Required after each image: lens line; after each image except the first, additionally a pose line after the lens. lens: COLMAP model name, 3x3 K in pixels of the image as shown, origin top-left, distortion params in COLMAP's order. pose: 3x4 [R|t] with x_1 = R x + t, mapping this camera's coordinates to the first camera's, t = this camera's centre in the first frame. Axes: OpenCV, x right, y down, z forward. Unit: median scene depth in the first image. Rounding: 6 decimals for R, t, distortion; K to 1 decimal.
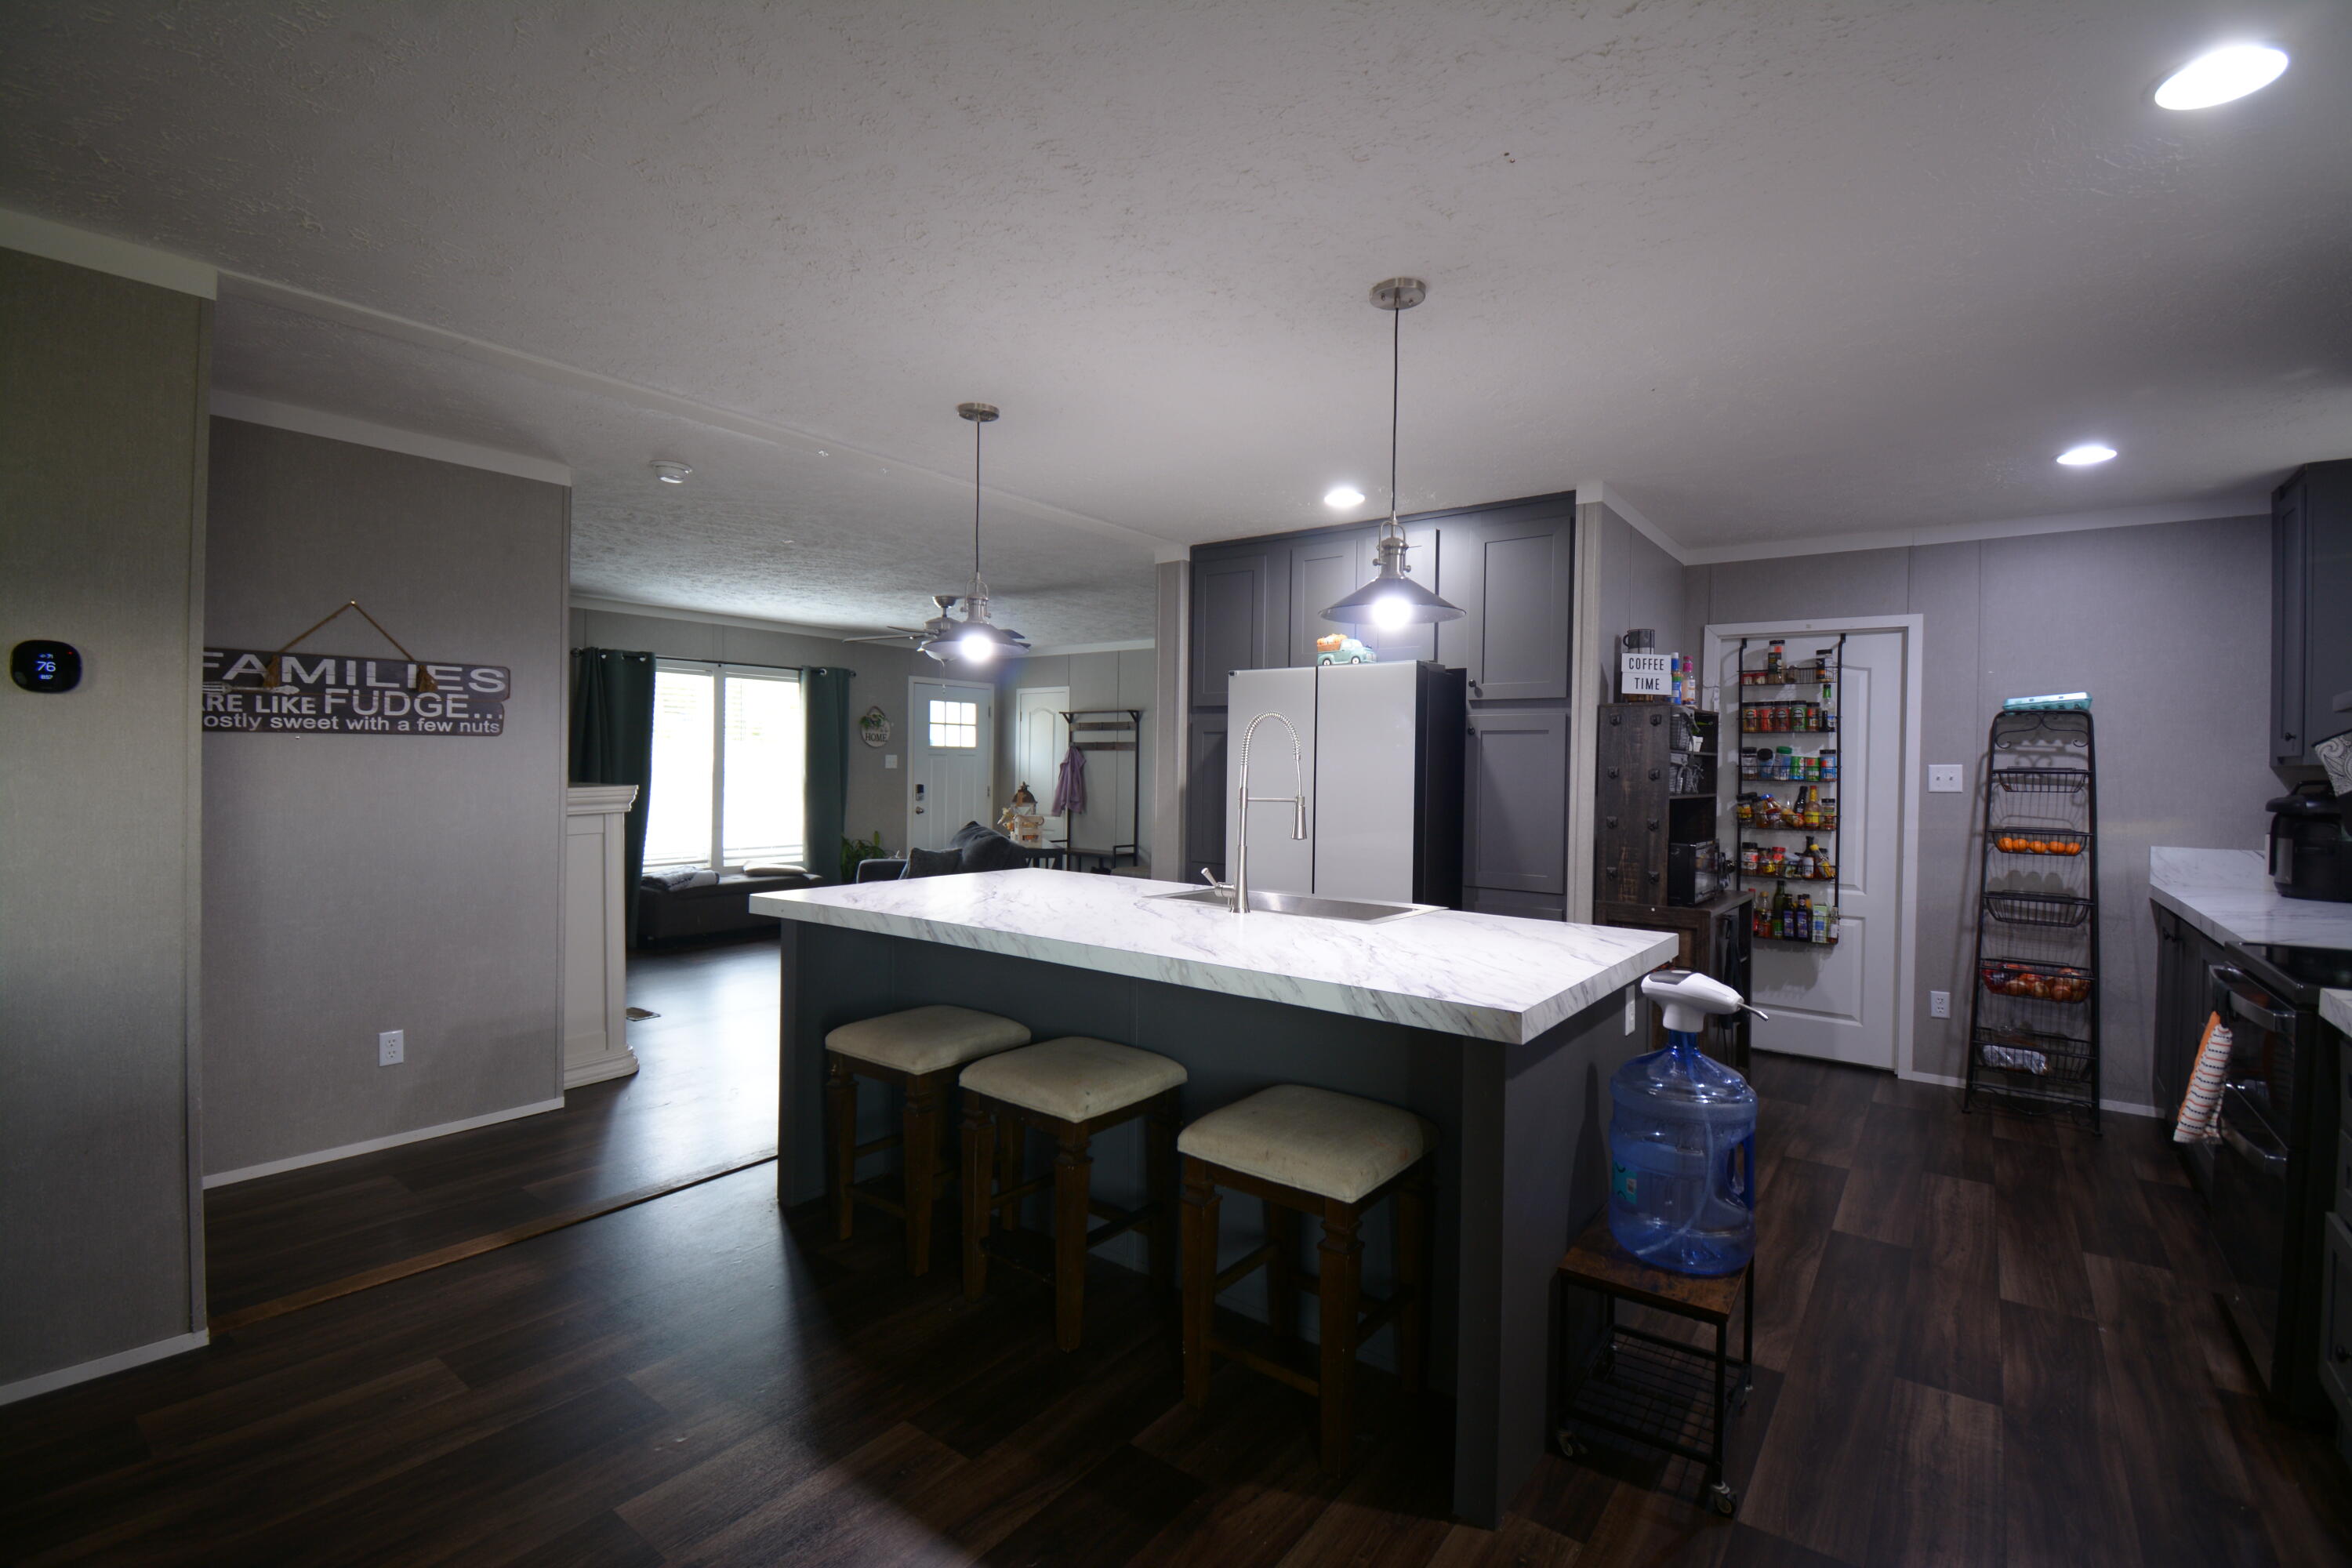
lens RADIAL K [[1031.7, 0, 1176.2], [0, 1031.7, 774.6], [0, 0, 1]] dist [-0.010966, -0.010622]
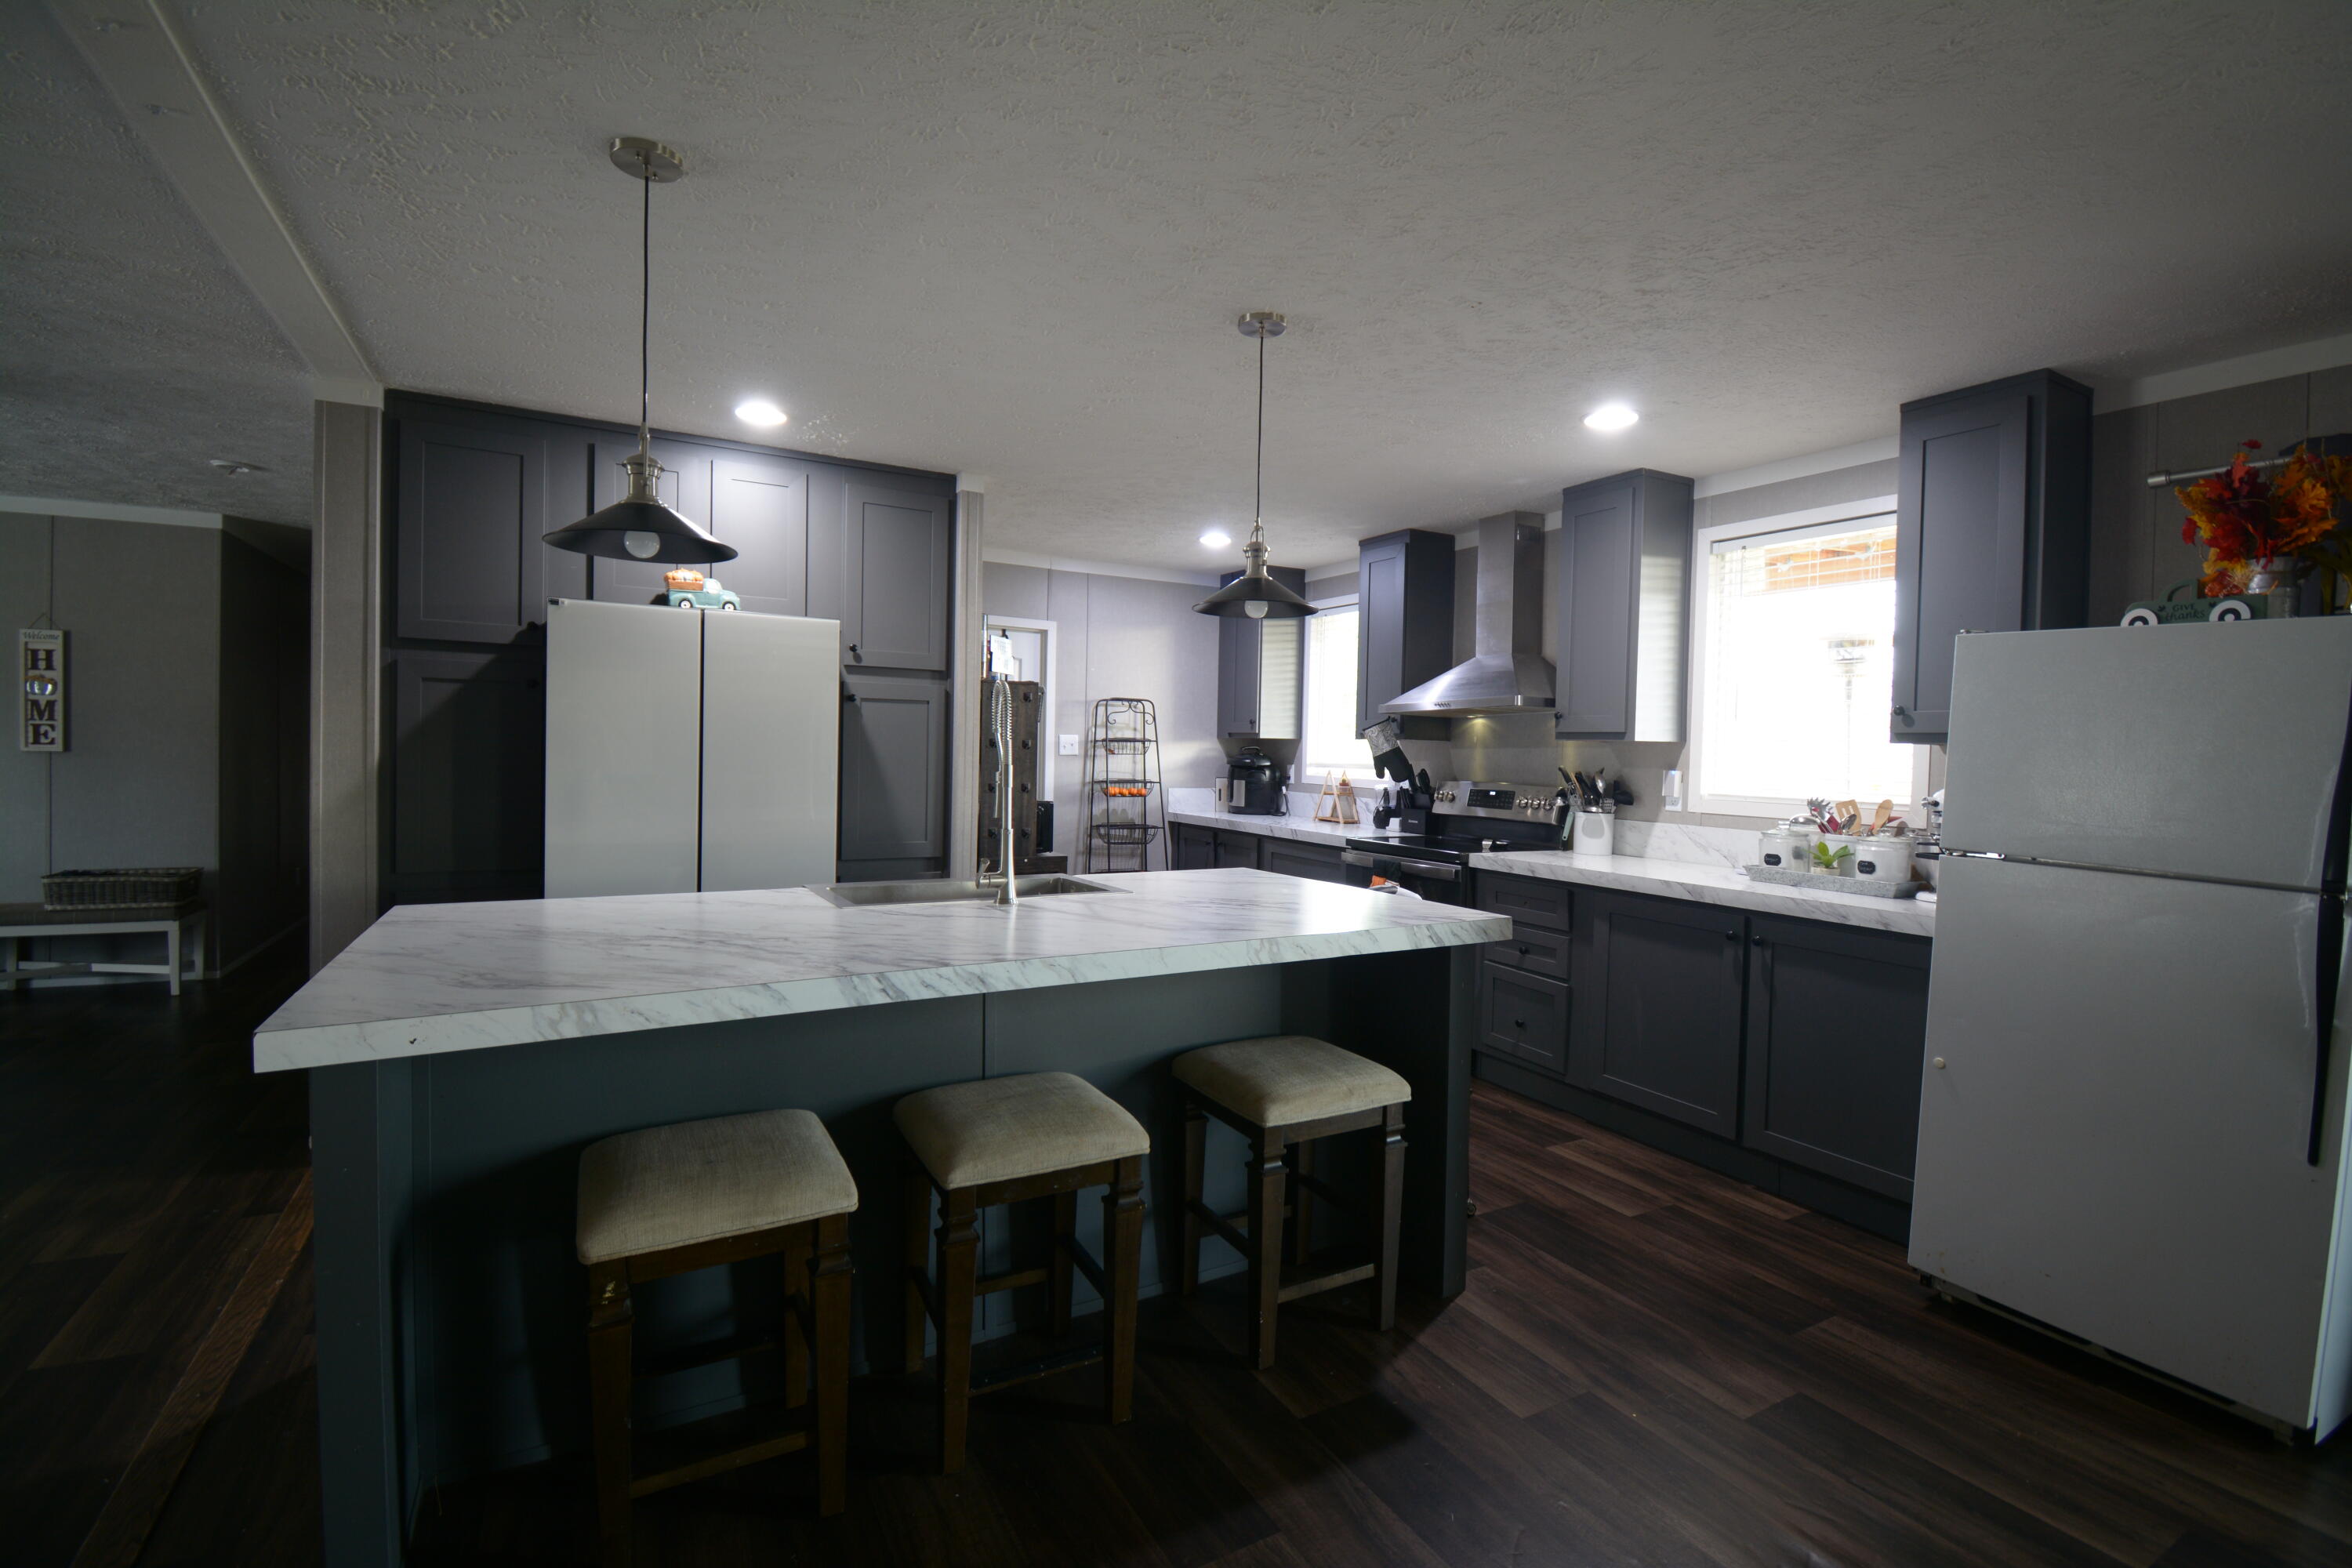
lens RADIAL K [[1031.7, 0, 1169.2], [0, 1031.7, 776.2], [0, 0, 1]] dist [-0.010966, -0.010622]
pose [[0.382466, -0.032545, 0.923396, -0.265845], [-0.008626, 0.999210, 0.038790, -0.004996], [-0.923929, -0.022801, 0.381883, 0.197127]]
